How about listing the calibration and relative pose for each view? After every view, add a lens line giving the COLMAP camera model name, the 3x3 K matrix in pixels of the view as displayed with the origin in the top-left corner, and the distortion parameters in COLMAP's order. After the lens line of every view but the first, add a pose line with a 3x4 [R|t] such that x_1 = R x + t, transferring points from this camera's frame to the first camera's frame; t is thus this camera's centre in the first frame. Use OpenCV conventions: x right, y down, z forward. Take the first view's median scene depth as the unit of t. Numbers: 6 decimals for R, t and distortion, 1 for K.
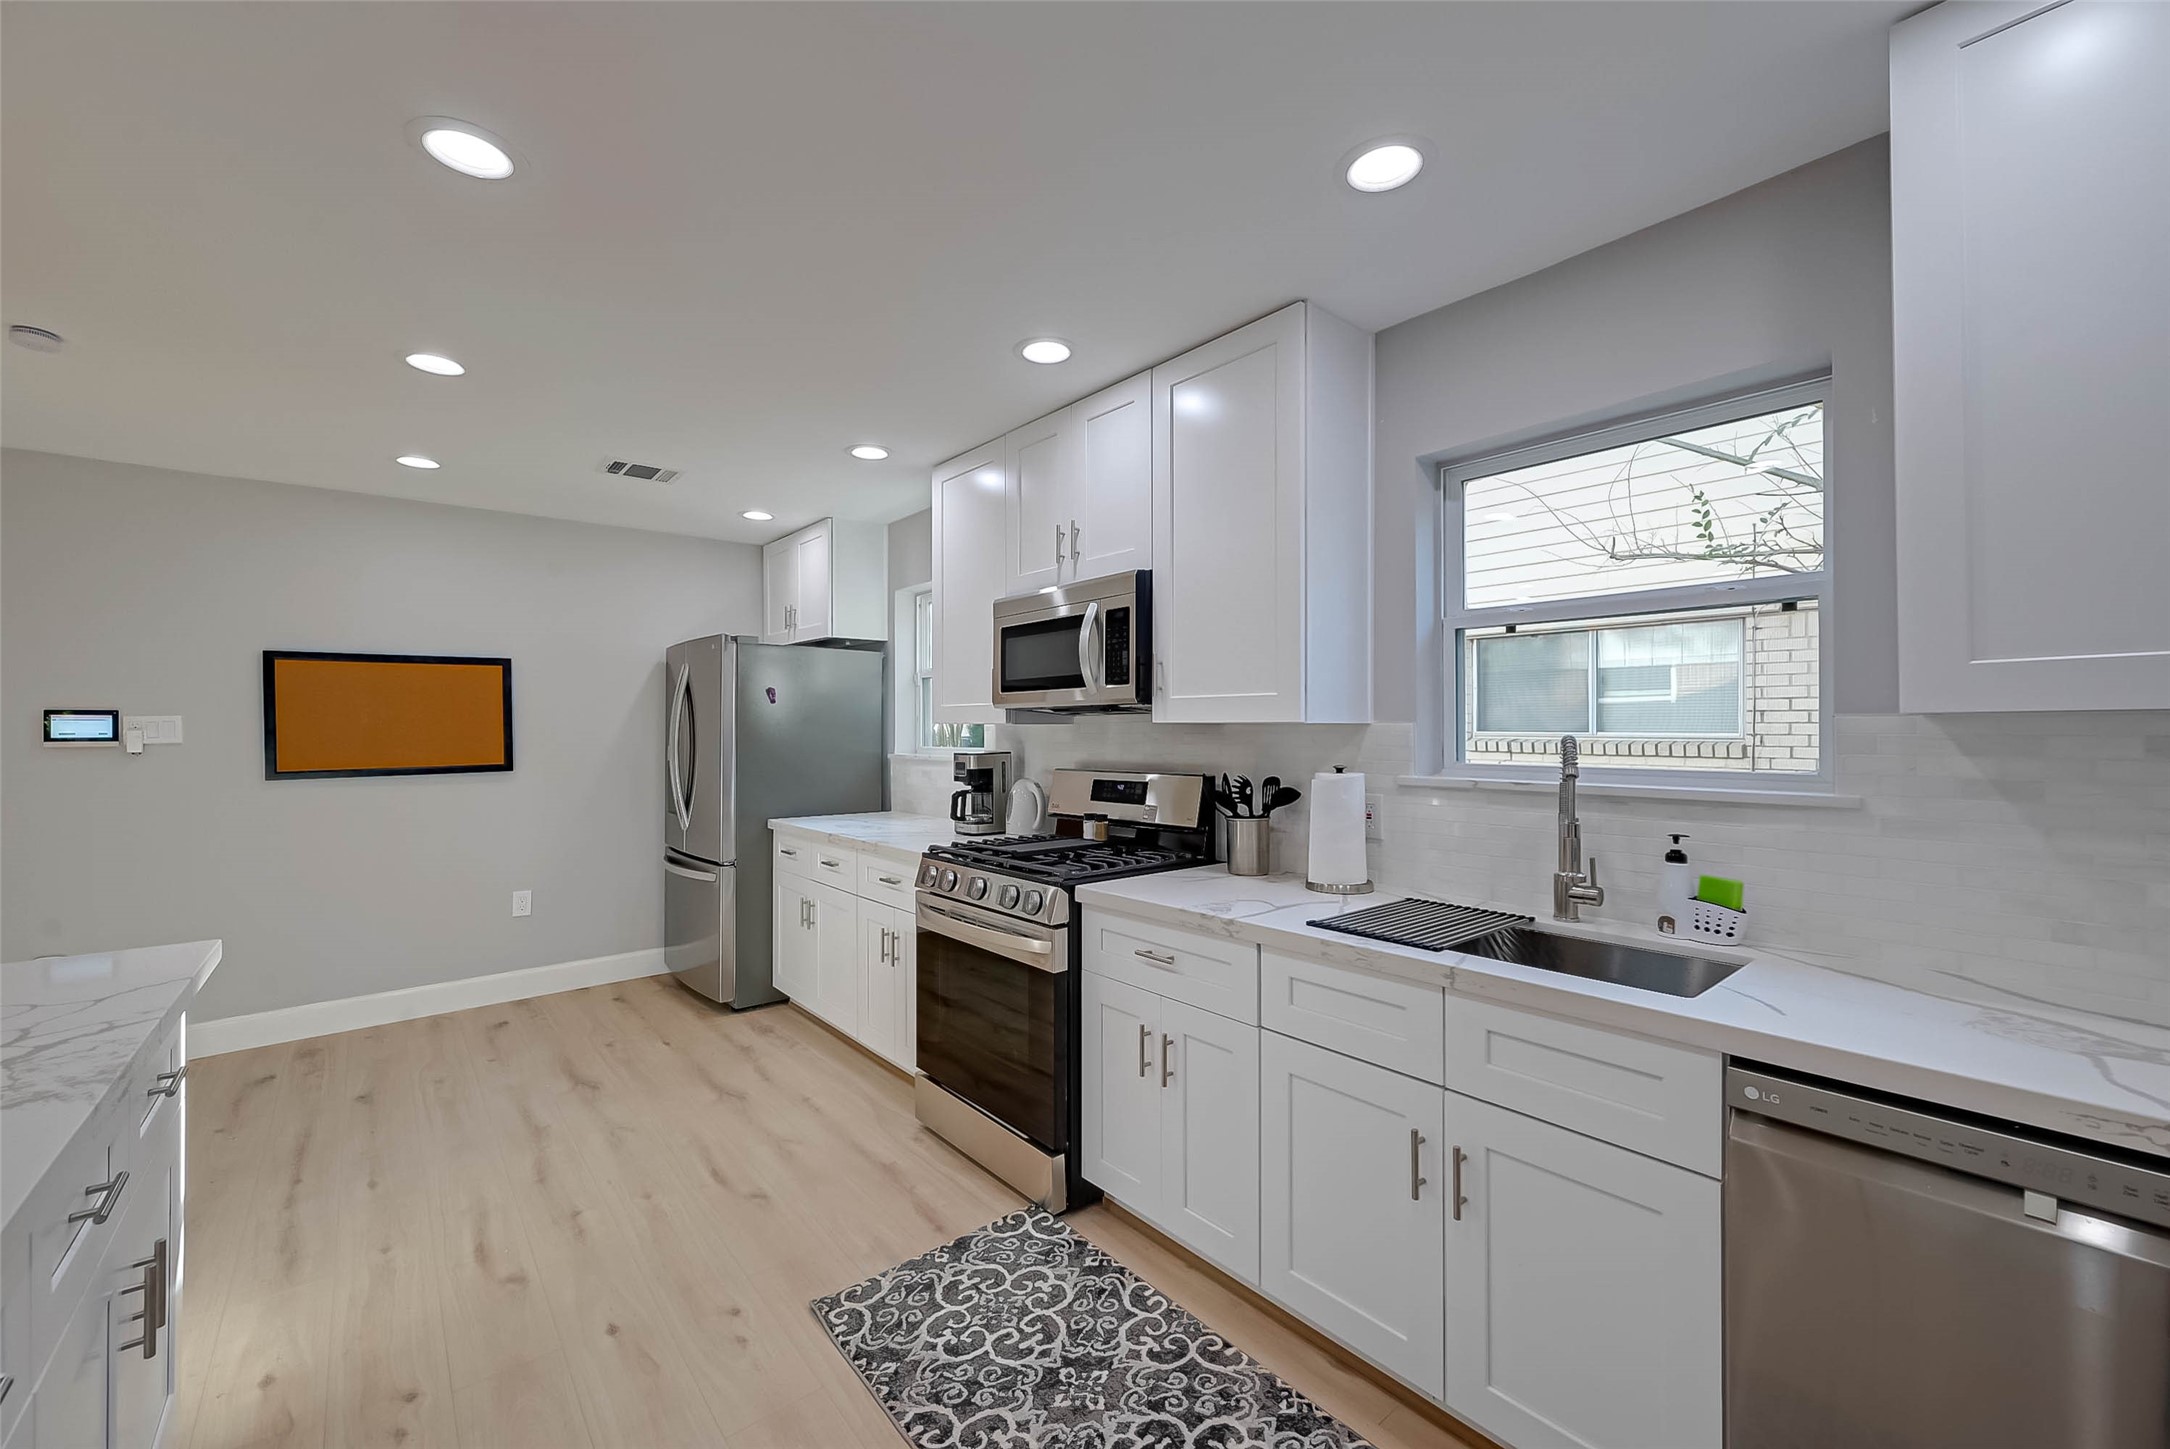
lens RADIAL K [[856.8, 0, 1093.7], [0, 856.8, 725.6], [0, 0, 1]] dist [-0.000704, -0.000152]
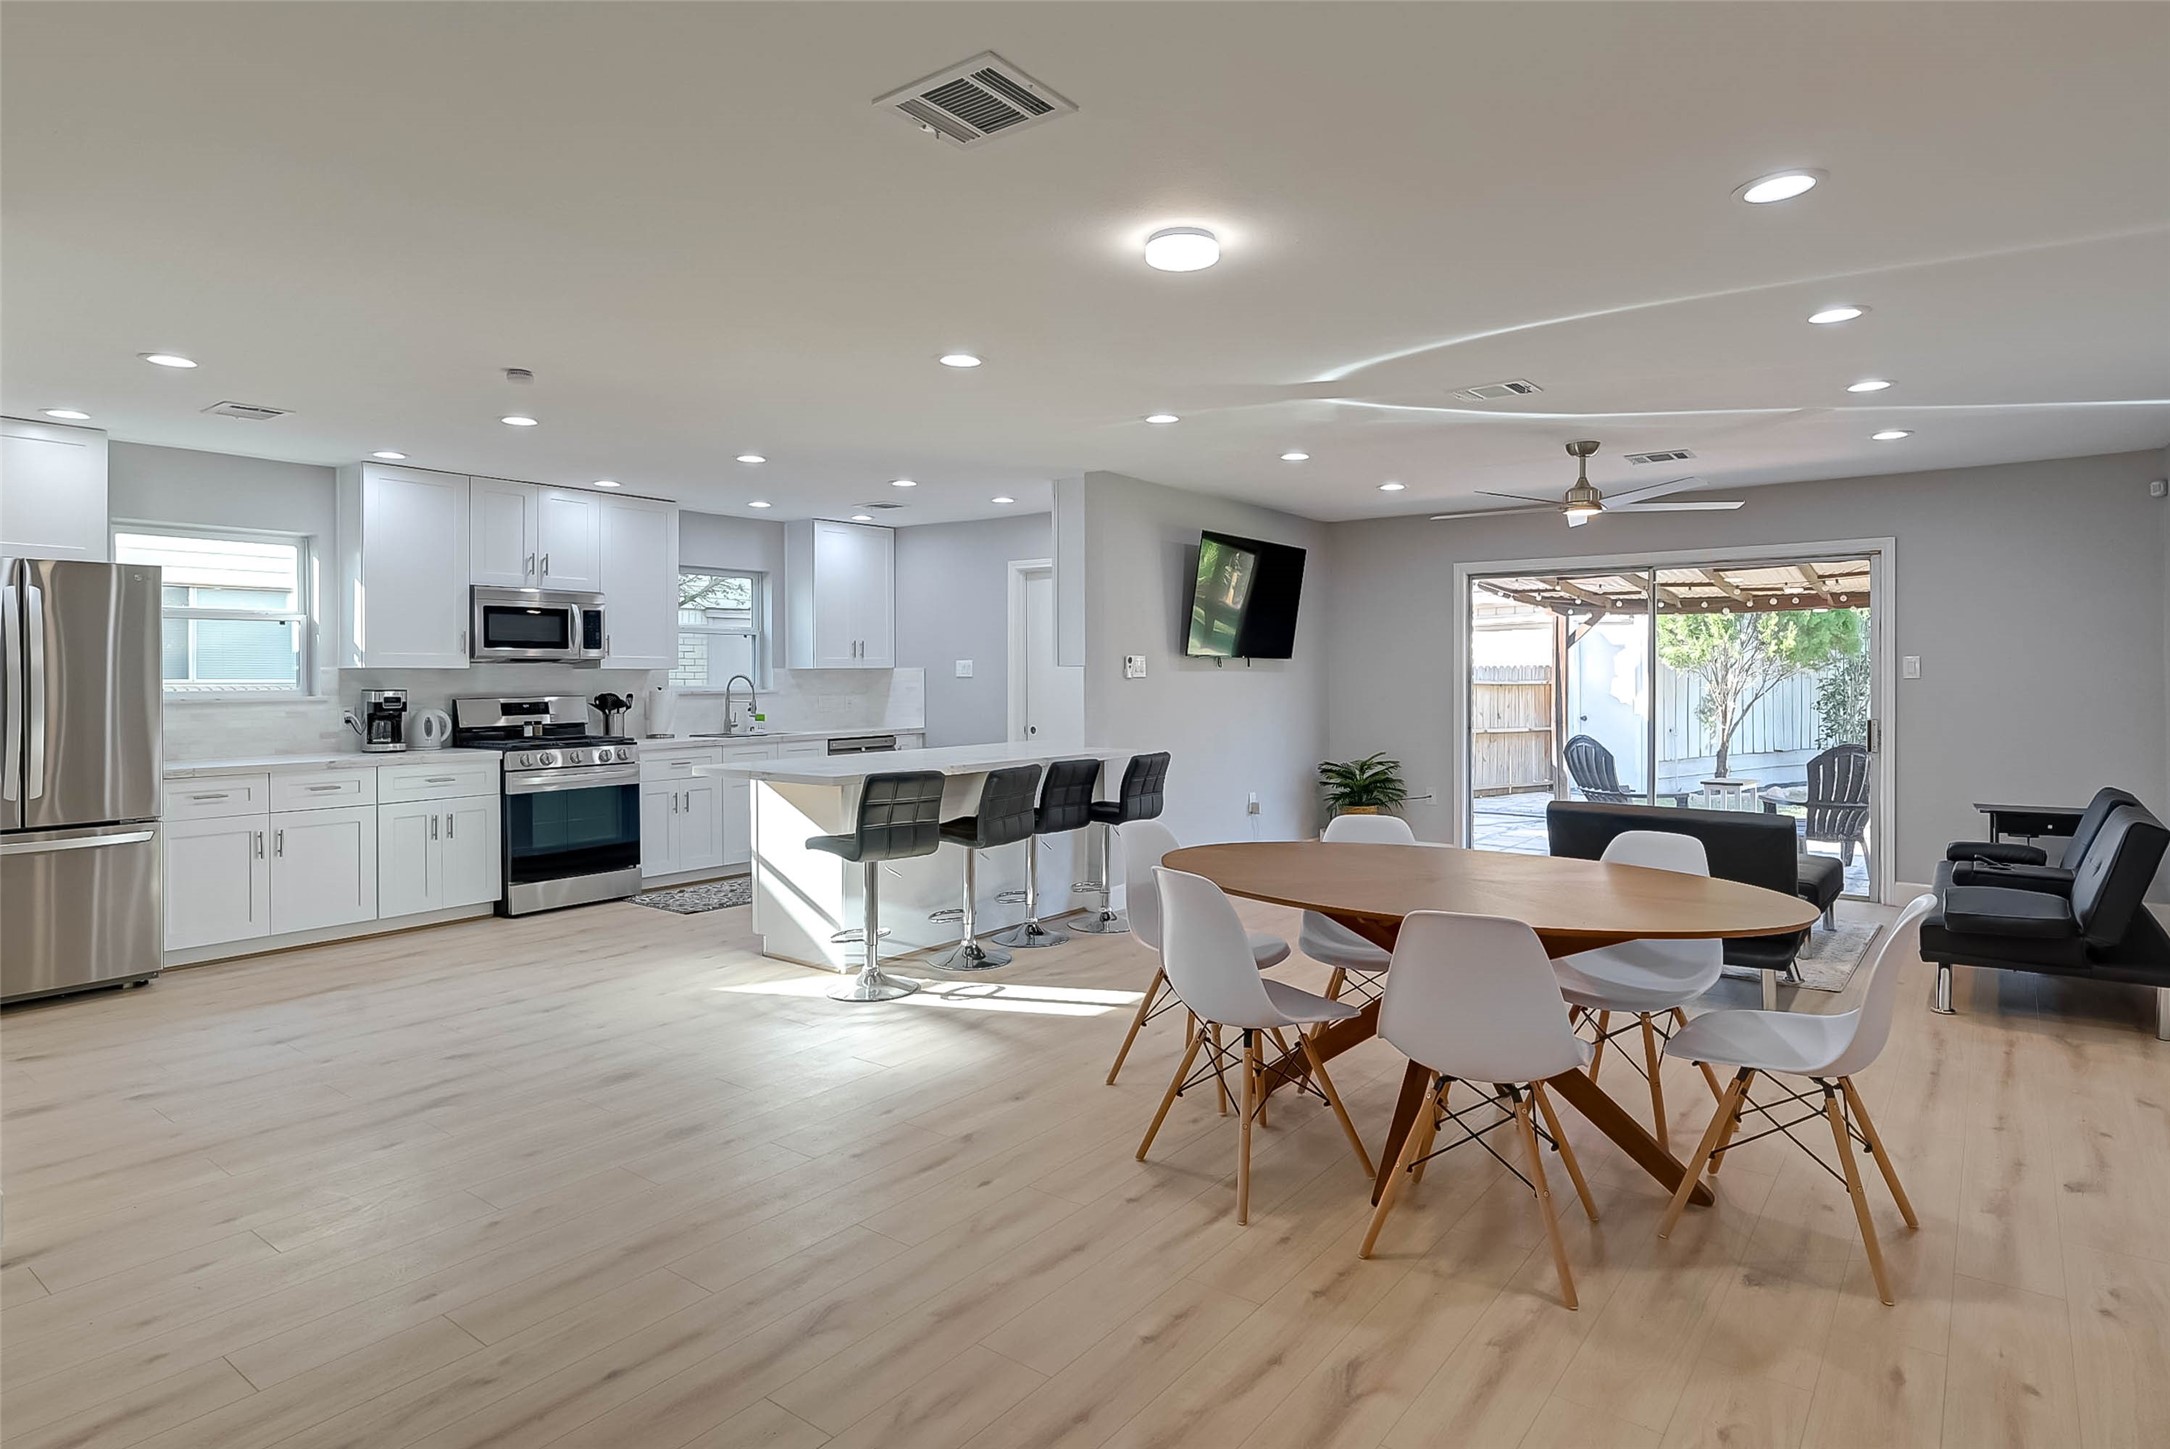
lens RADIAL K [[1125.0, 0, 1085.6], [0, 1125.0, 679.3], [0, 0, 1]] dist [0.000050, 0.000003]
pose [[-0.205105, -0.002813, 0.978736, -2.590532], [-0.002204, 0.999995, 0.002412, 0.011509], [-0.978738, -0.001662, -0.205110, 0.400351]]
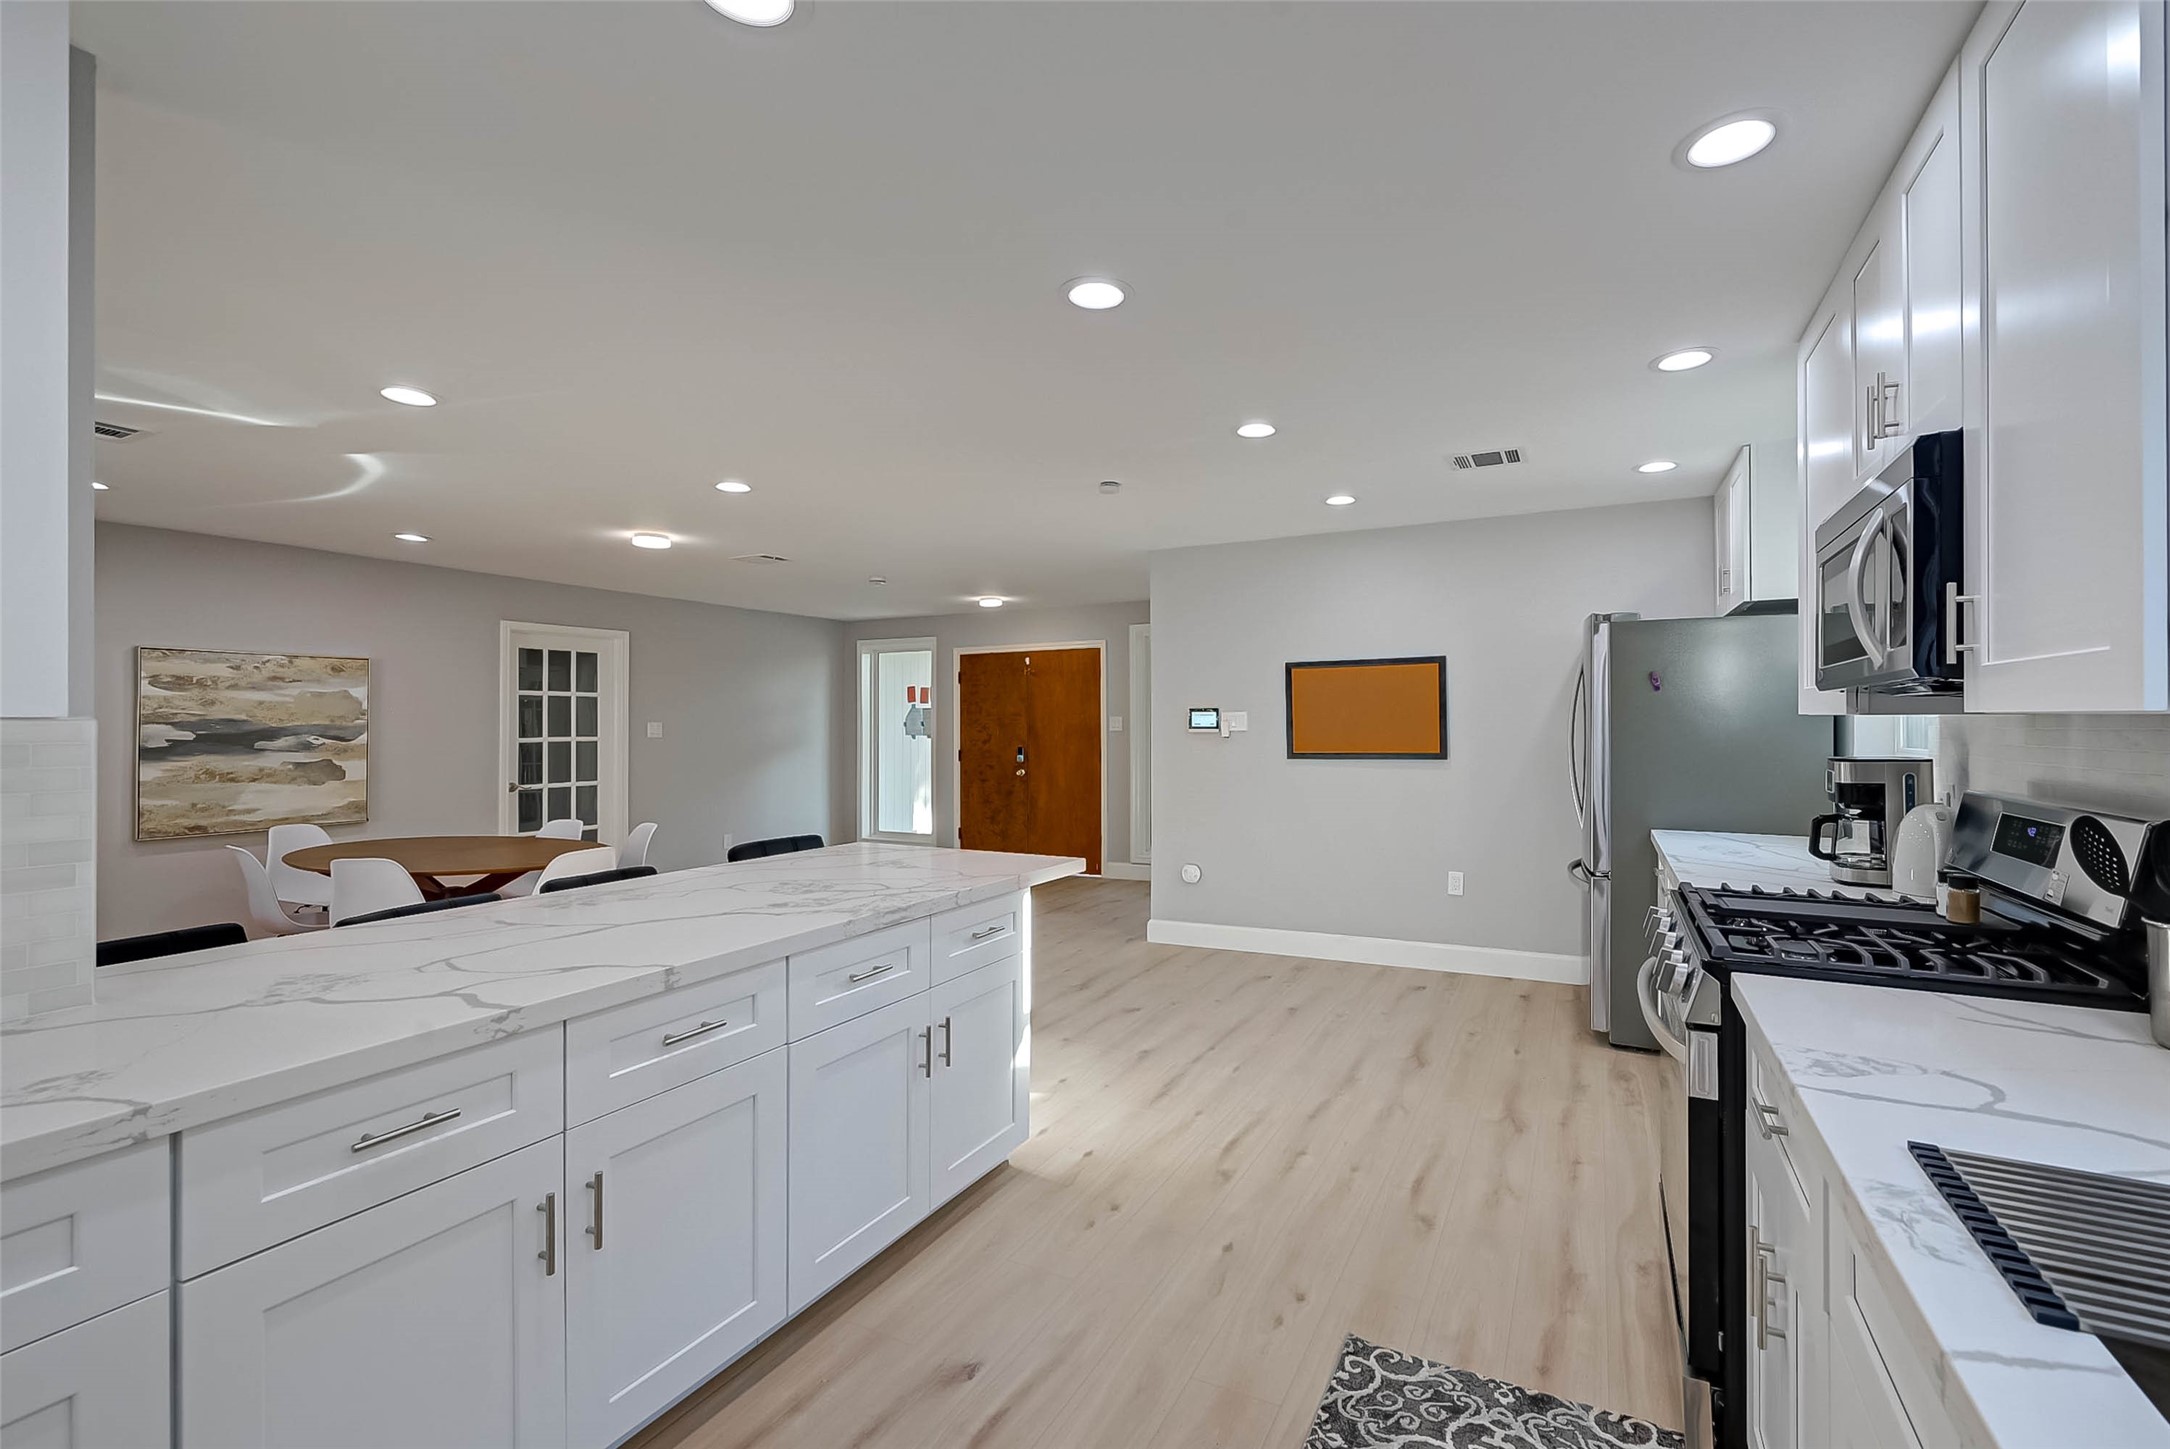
lens RADIAL K [[920.2, 0, 1147.4], [0, 920.2, 716.6], [0, 0, 1]] dist [0.000217, 0.000083]
pose [[0.404481, -0.003176, -0.914541, 0.371384], [0.004107, 0.999990, -0.001657, -0.001624], [0.914537, -0.003086, 0.404490, 0.289721]]
